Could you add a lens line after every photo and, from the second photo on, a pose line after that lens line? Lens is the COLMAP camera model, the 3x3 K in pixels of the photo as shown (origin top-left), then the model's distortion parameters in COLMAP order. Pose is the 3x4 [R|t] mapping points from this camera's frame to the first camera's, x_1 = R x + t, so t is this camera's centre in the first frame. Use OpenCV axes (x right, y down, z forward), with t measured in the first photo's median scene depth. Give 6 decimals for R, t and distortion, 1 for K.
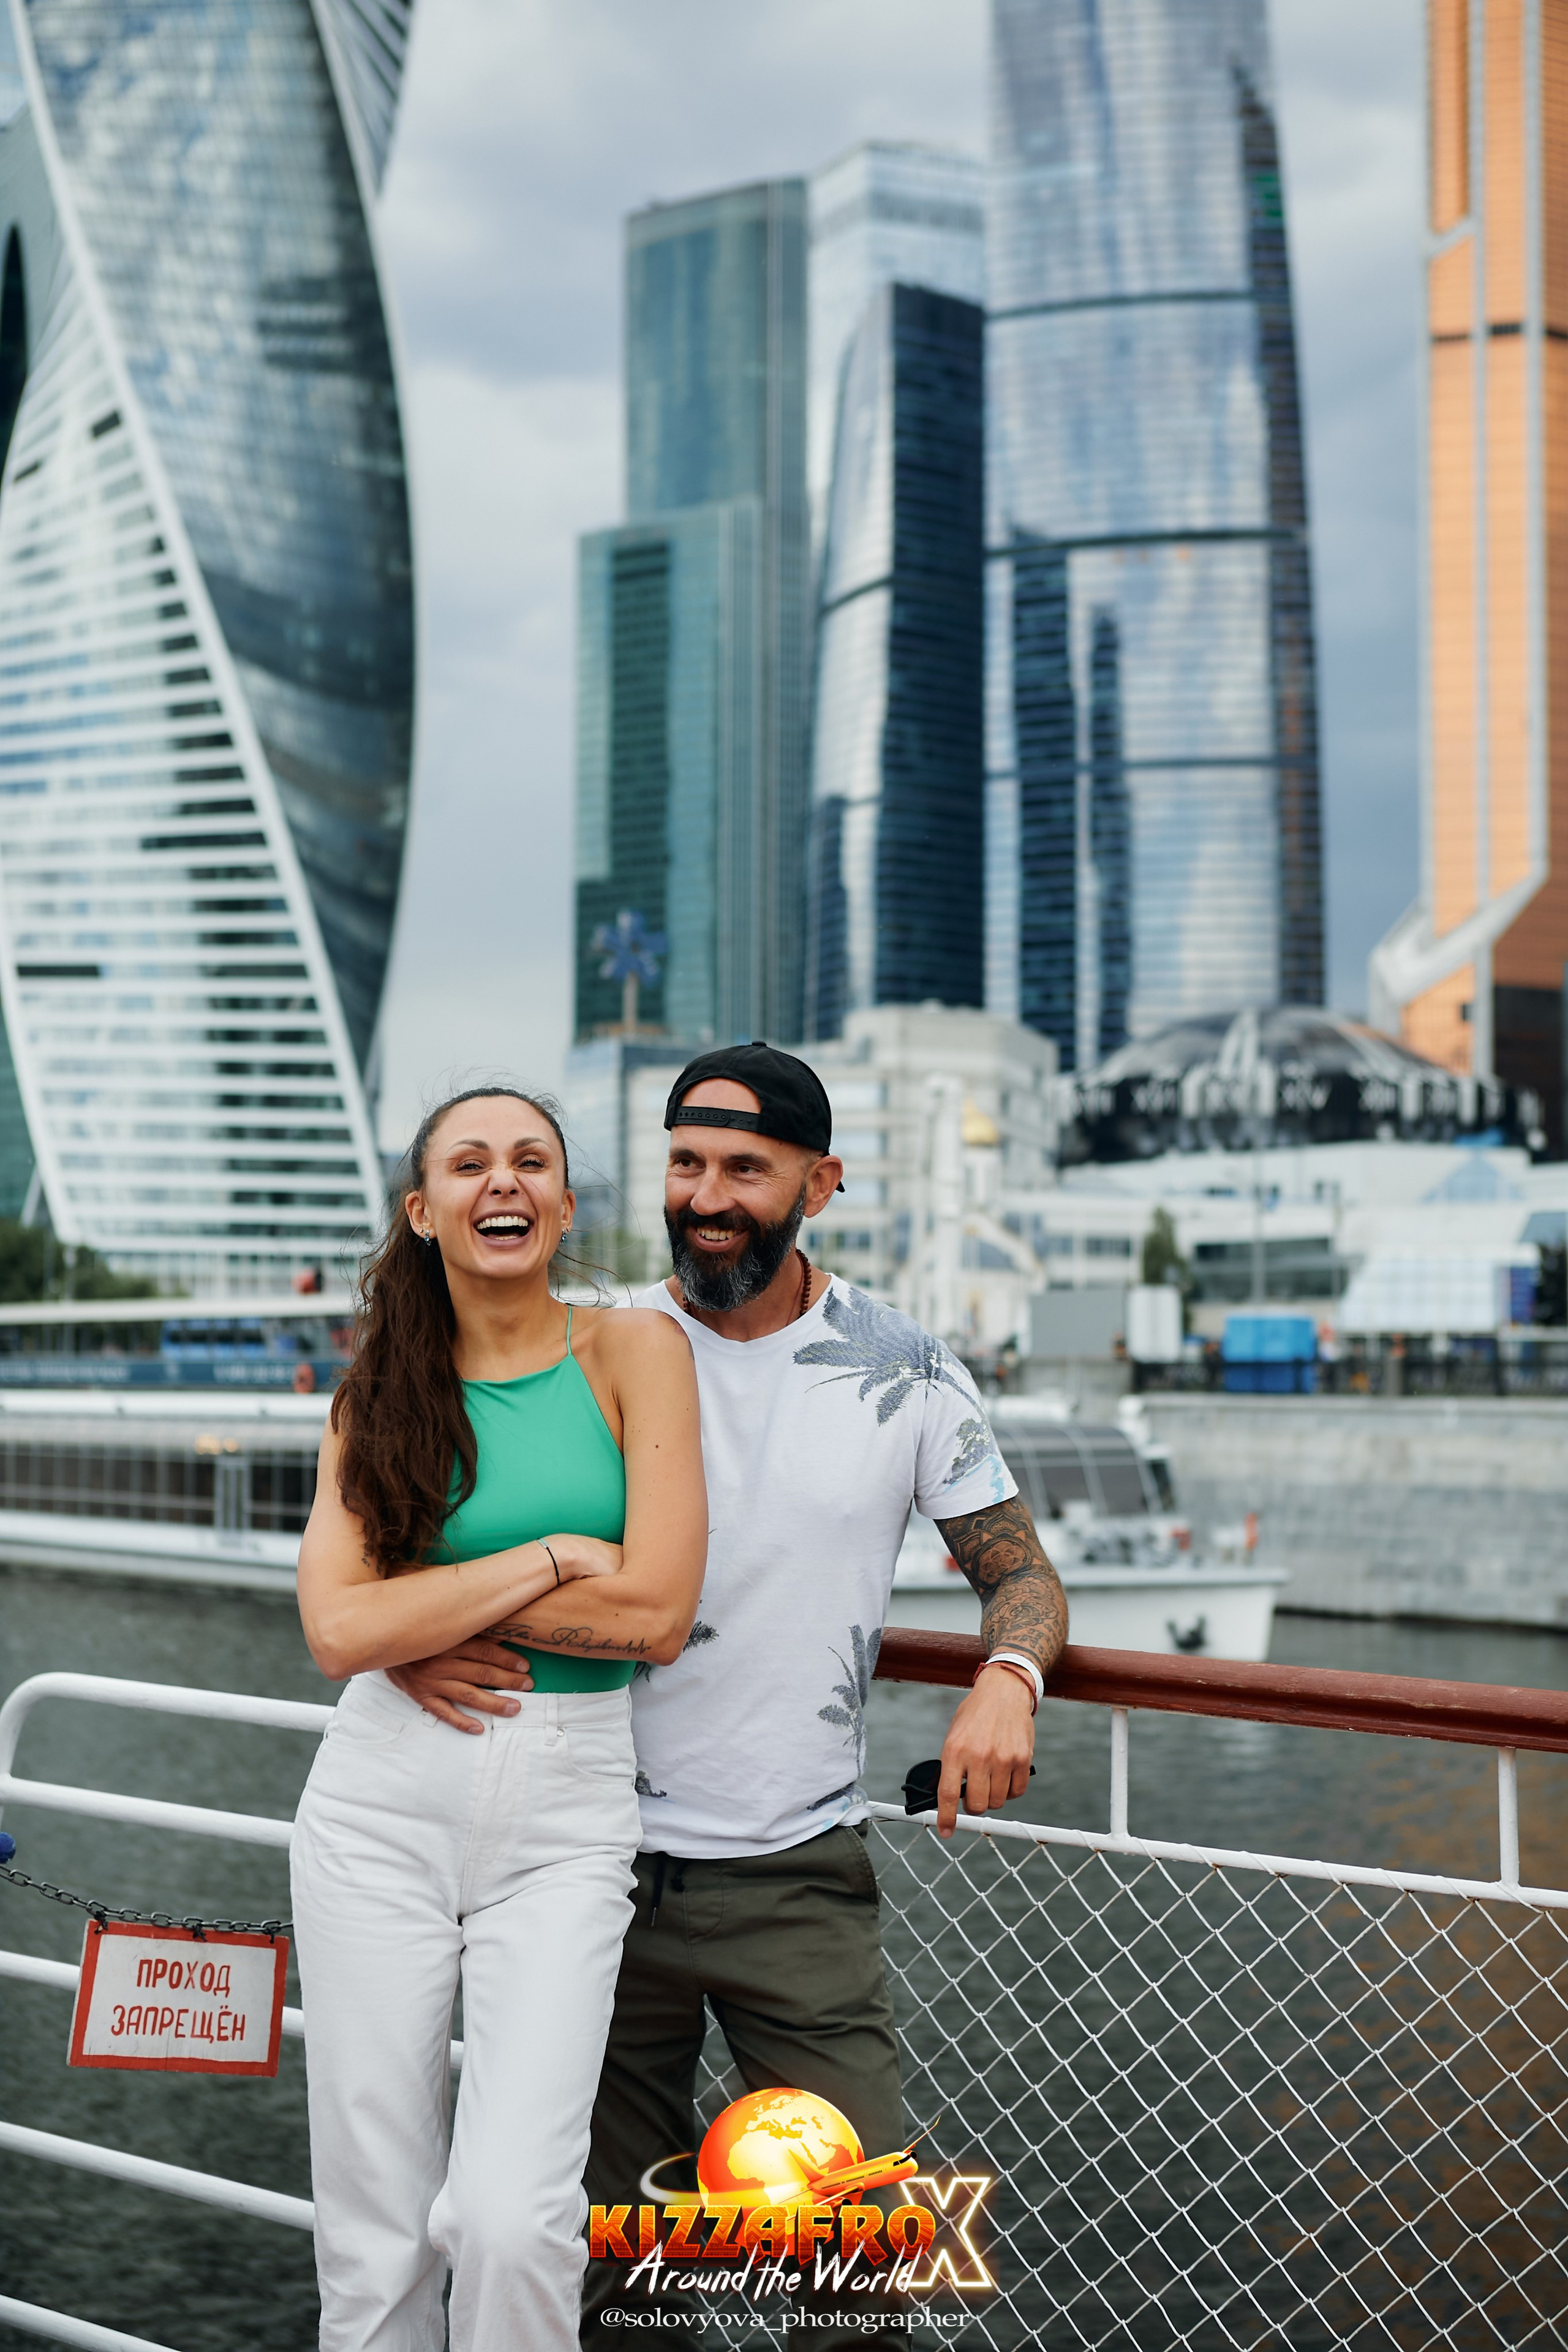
lens RADIAL K [[3260.1, 0, 792.5], [0, 3260.1, 1180.2], [0, 0, 1]] dist [0.042268, 0.000000]
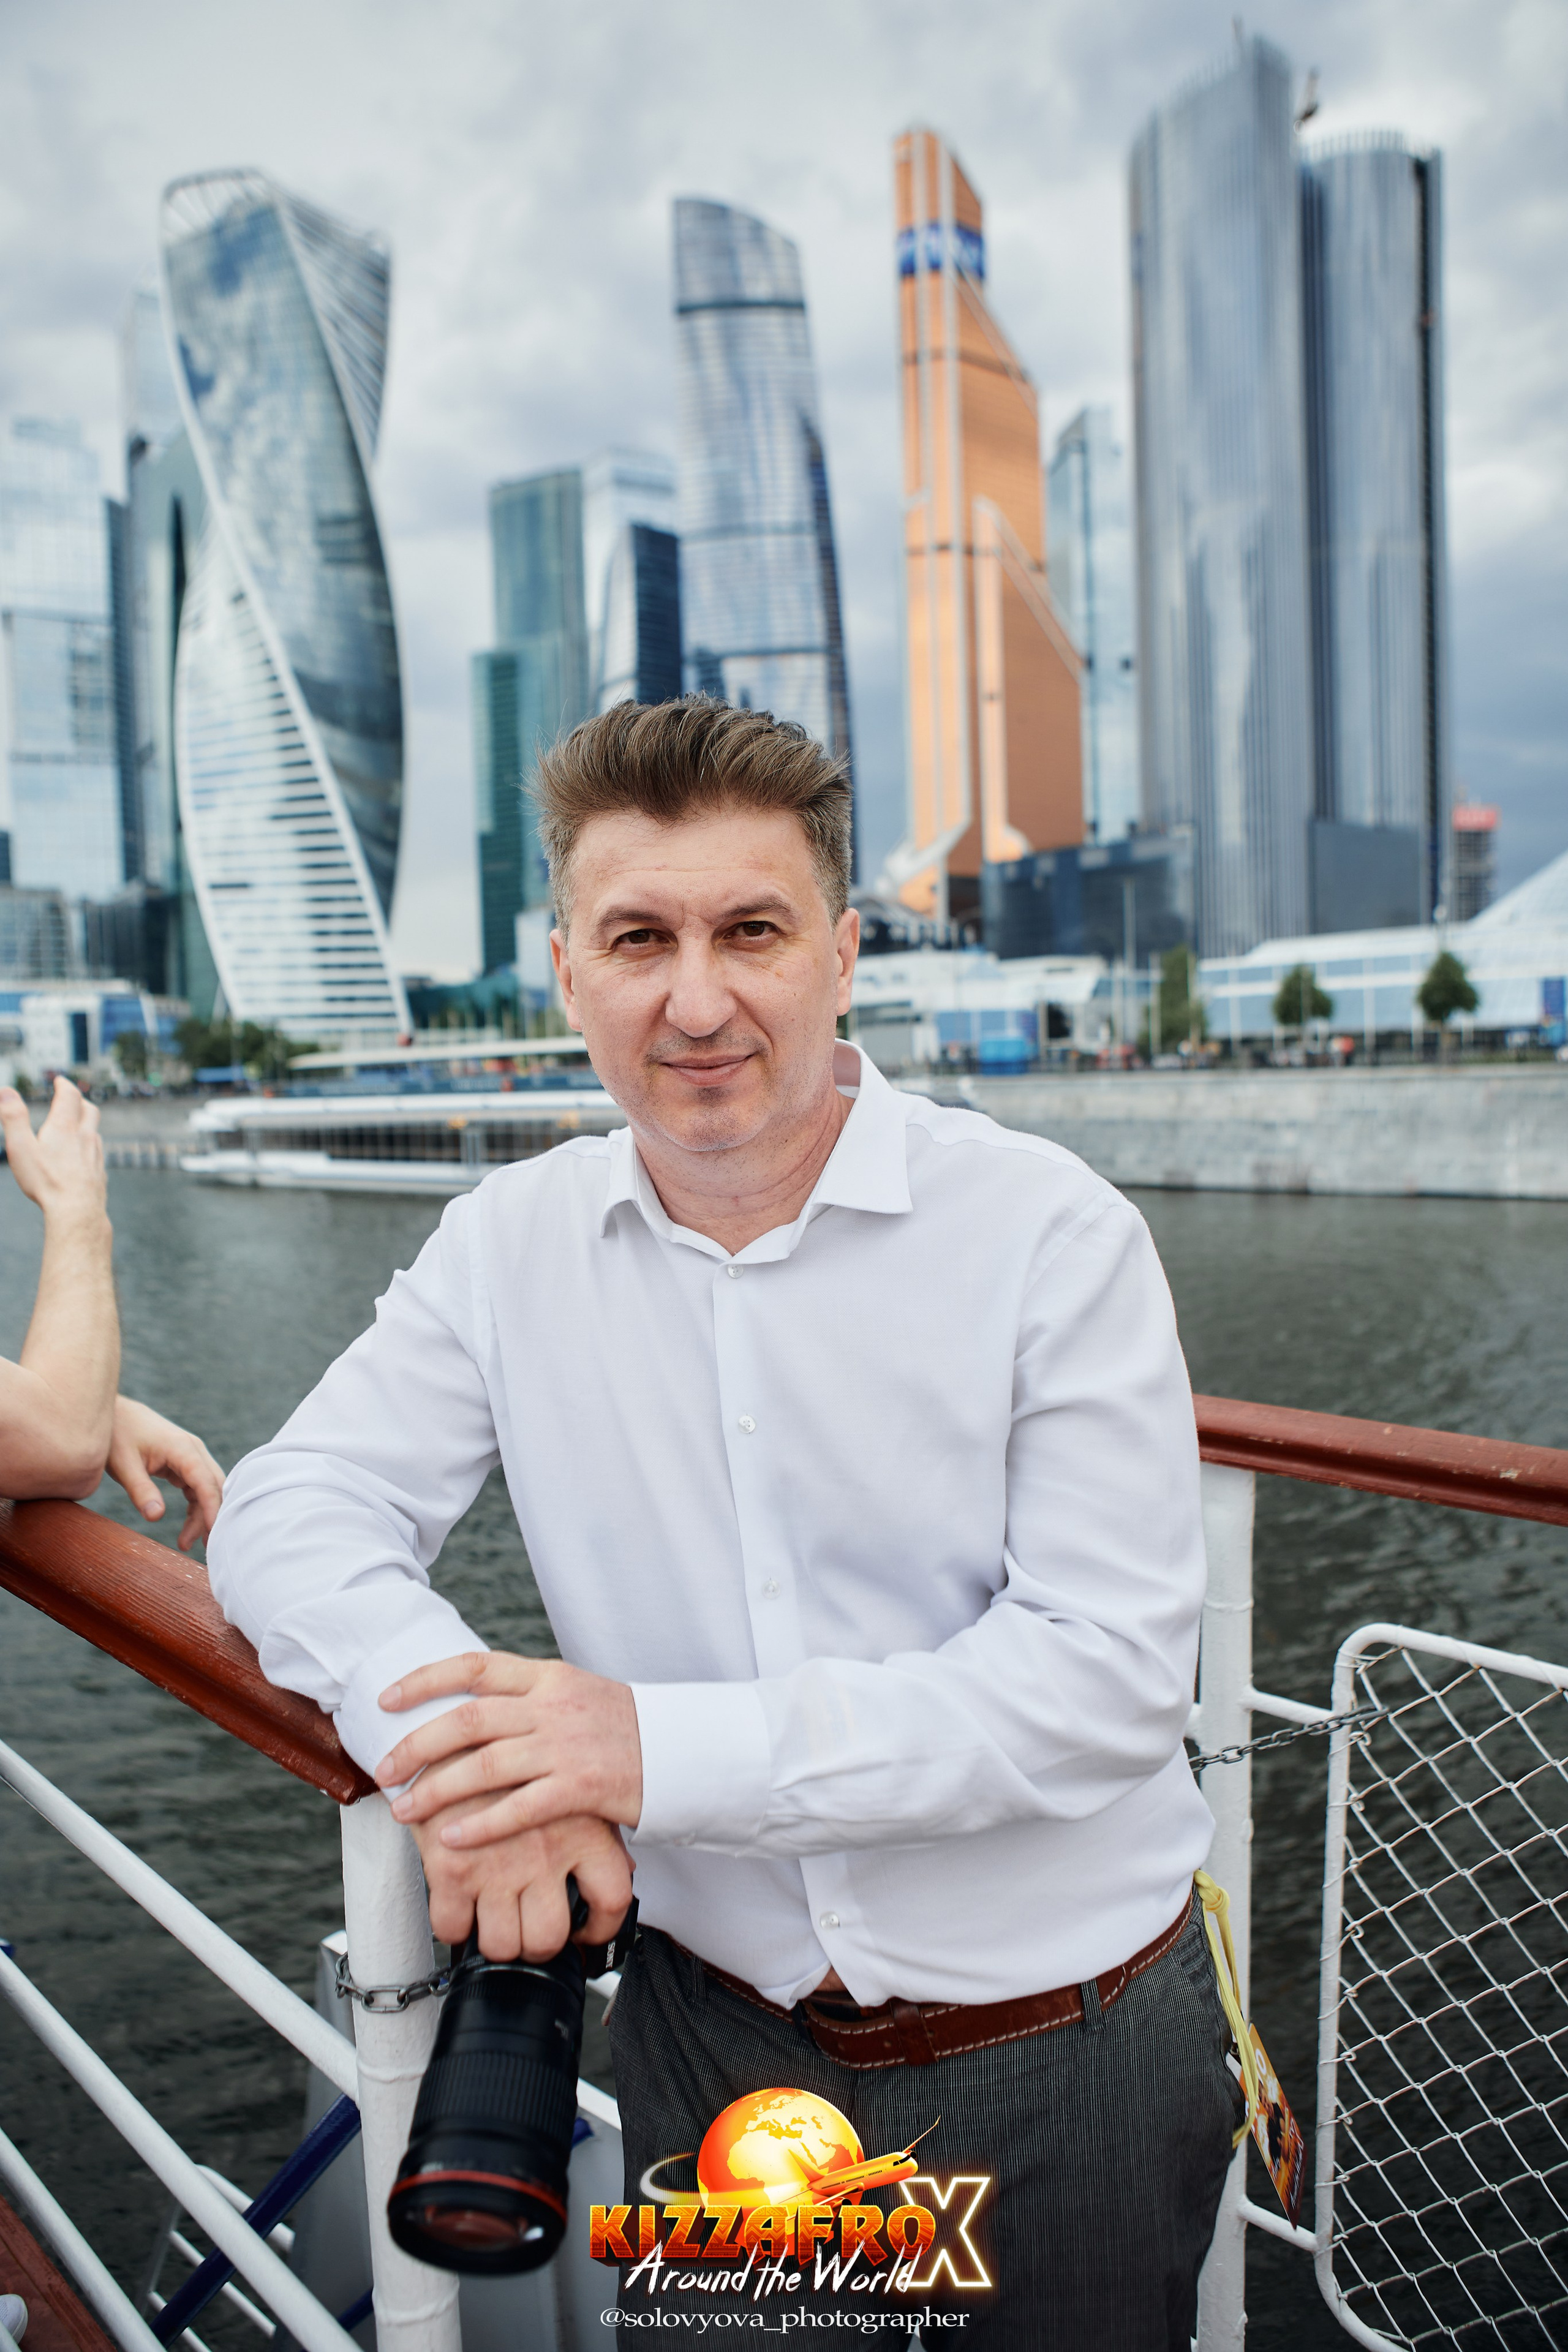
lens RADIAL K [[1614.8, 0, 781.8], [0, 1614.8, 1188.4], [0, 0, 1]] dist [-0.107056, 0.080814]
pose [[0.991607, -0.044286, 0.121469, -0.020206], [0.028330, 0.991100, 0.130071, 0.000232], [-0.126148, -0.125538, 0.984036, 0.007320]]
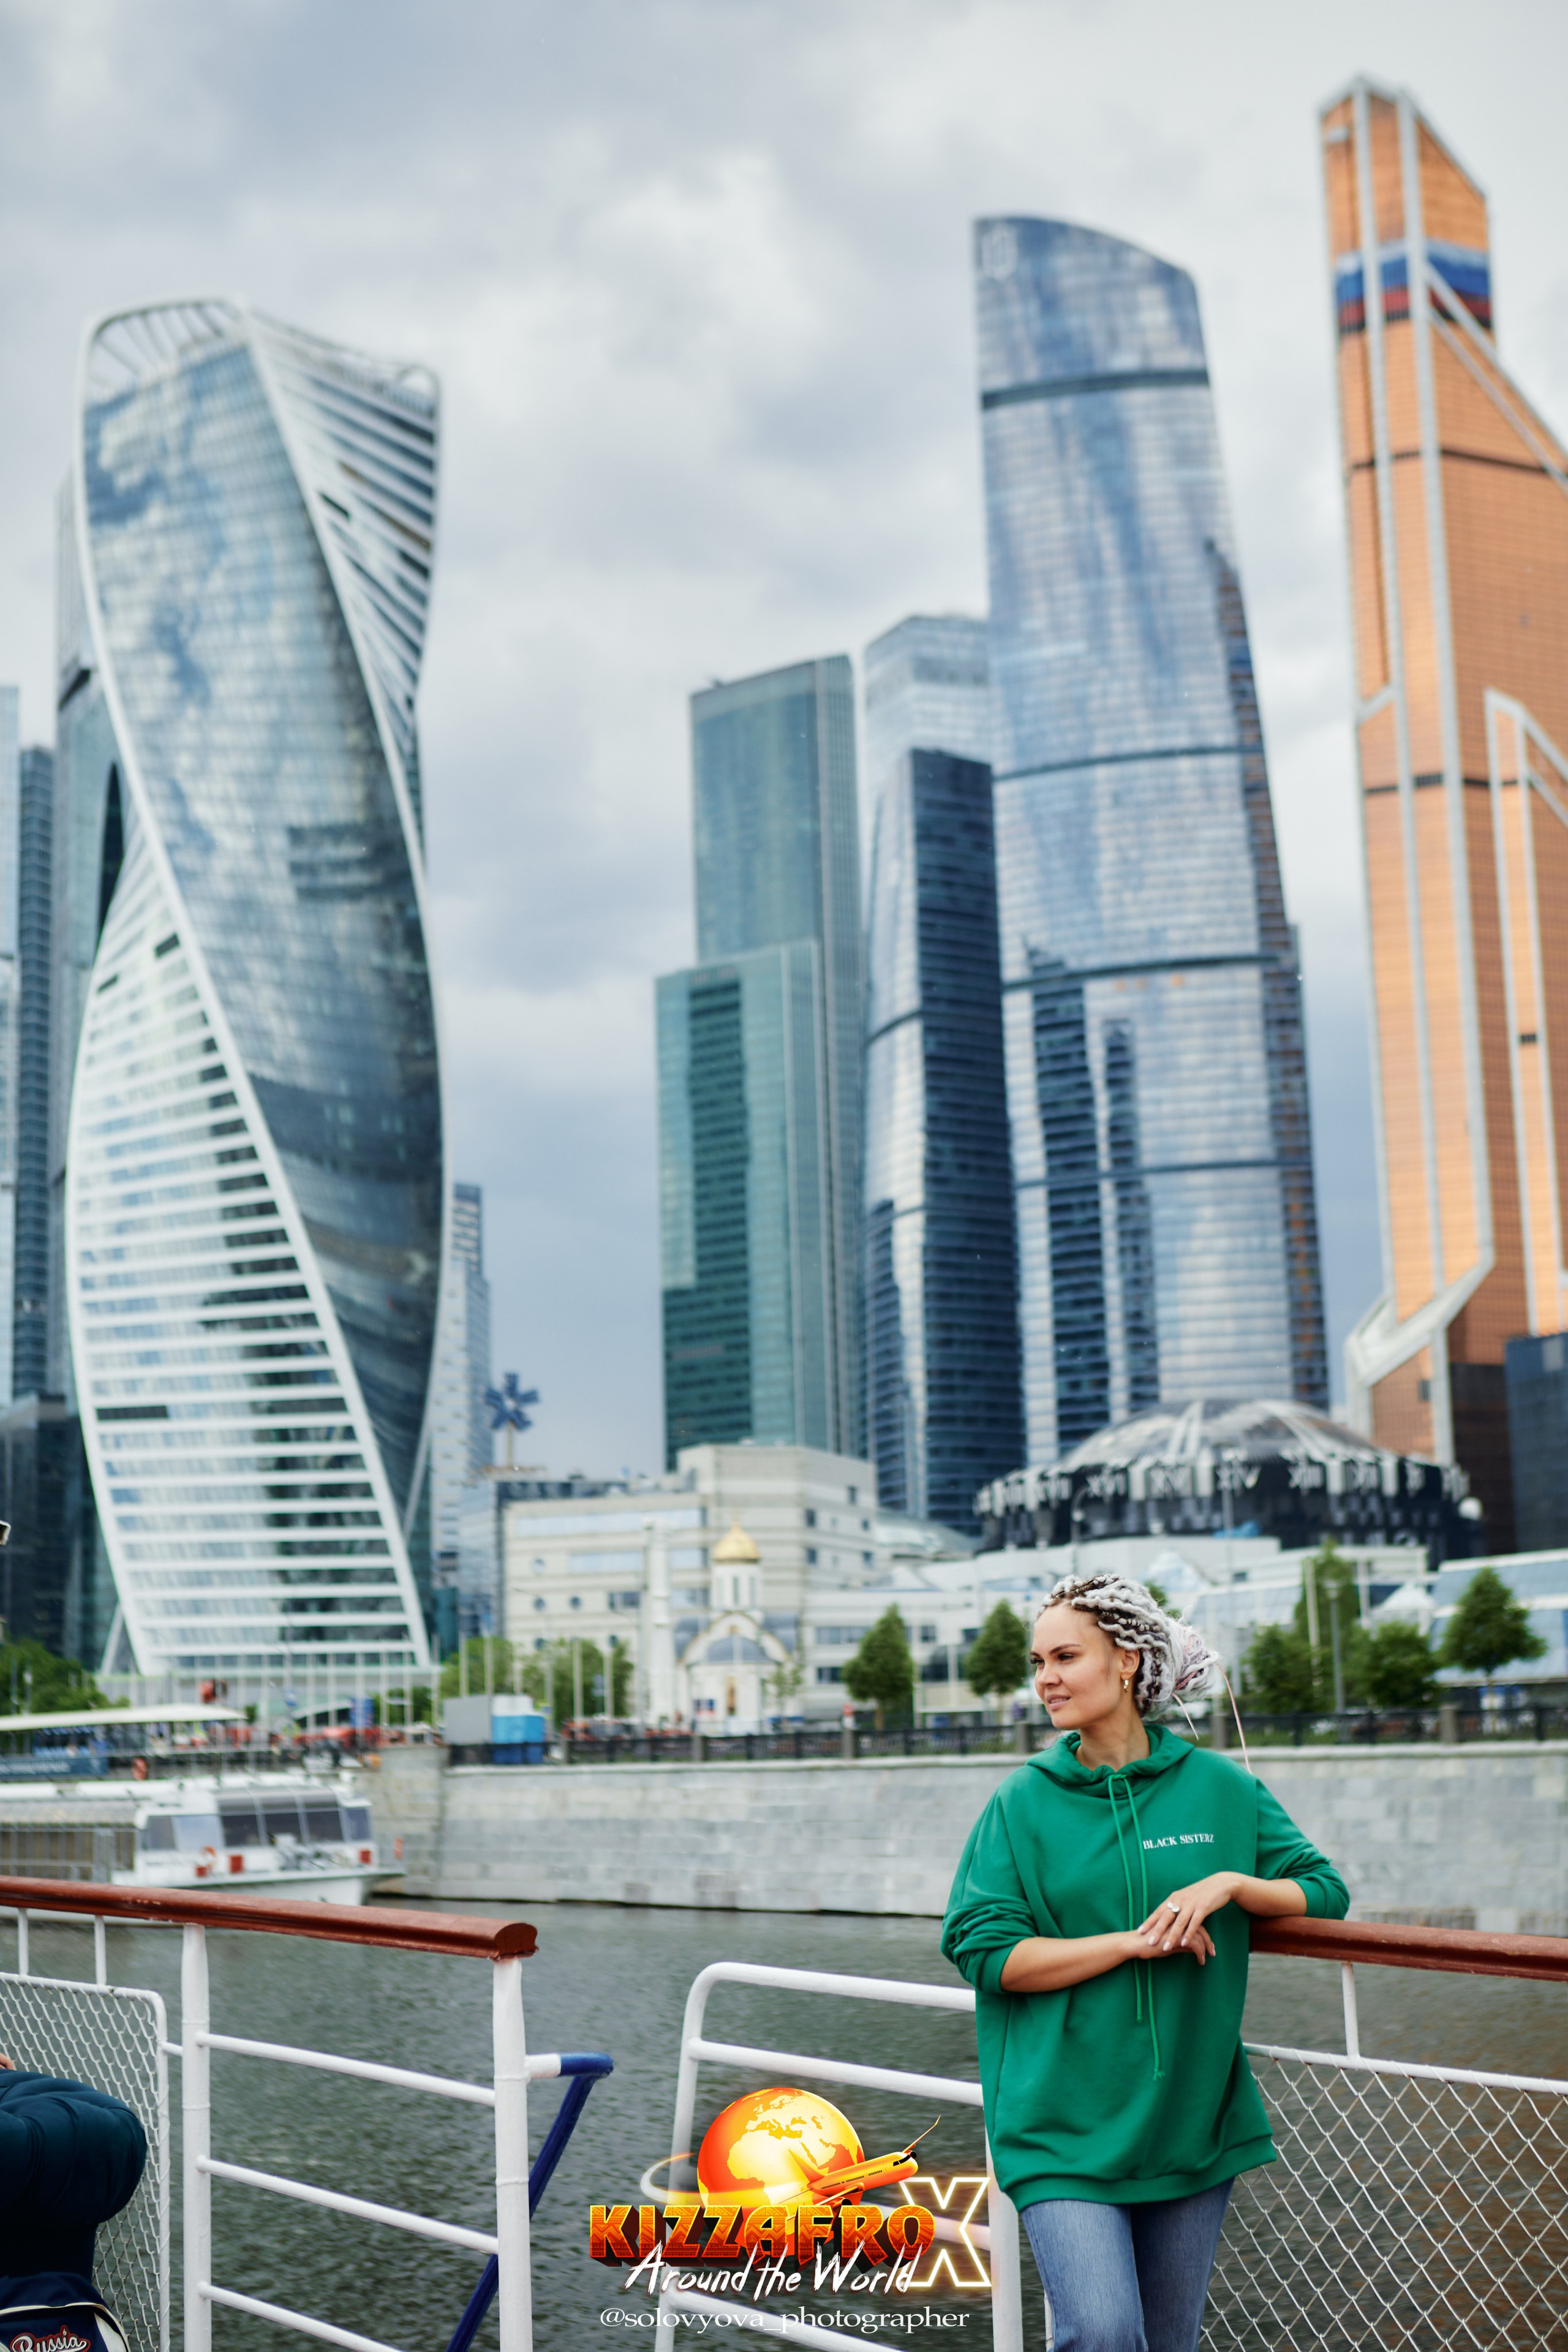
lens RADIAL K [[3186.4, 0, 785.9], [0, 3186.4, 1175.2], [0, 0, 1]] dist [0.003607, 0.000000]
pose [[0.997387, -0.043822, -0.057437, 0.069063], [0.036800, 0.992323, -0.118071, -0.005675], [0.062170, 0.115649, 0.991343, -0.102865]]
